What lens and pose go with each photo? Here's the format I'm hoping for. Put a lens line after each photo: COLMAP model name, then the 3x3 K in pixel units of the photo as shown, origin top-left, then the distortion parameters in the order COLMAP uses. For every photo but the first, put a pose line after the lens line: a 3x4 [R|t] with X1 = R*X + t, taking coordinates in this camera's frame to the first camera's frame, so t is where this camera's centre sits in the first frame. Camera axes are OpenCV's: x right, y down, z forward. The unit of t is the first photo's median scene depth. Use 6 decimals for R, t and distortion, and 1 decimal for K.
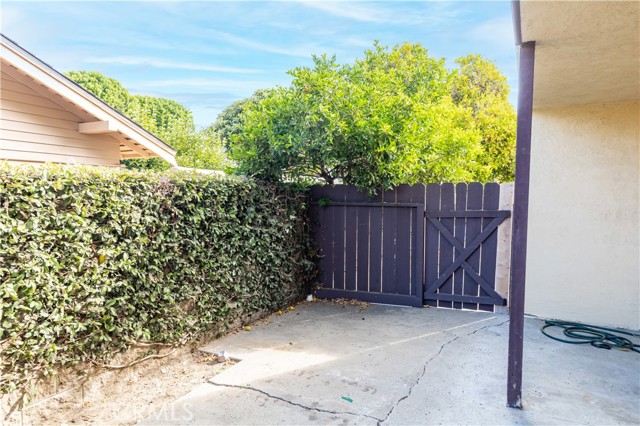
lens RADIAL K [[397.2, 0, 321.6], [0, 397.2, 224.7], [0, 0, 1]] dist [0.000567, 0.000199]
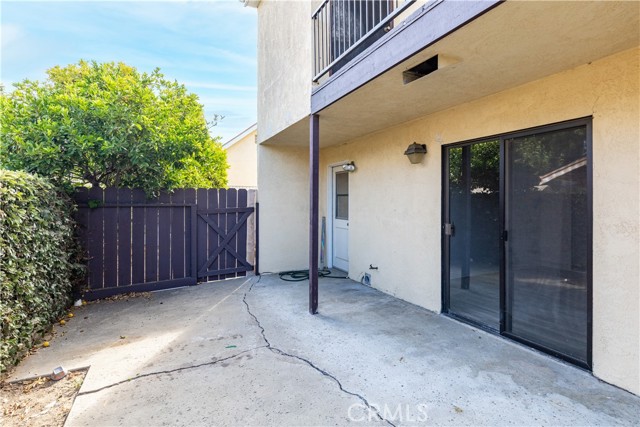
lens RADIAL K [[321.9, 0, 322.2], [0, 321.9, 201.5], [0, 0, 1]] dist [-0.002009, -0.000309]
pose [[0.592007, -0.007424, 0.805899, -0.378400], [0.066093, 0.997037, -0.039367, 0.009766], [-0.803218, 0.076570, 0.590743, 0.048299]]
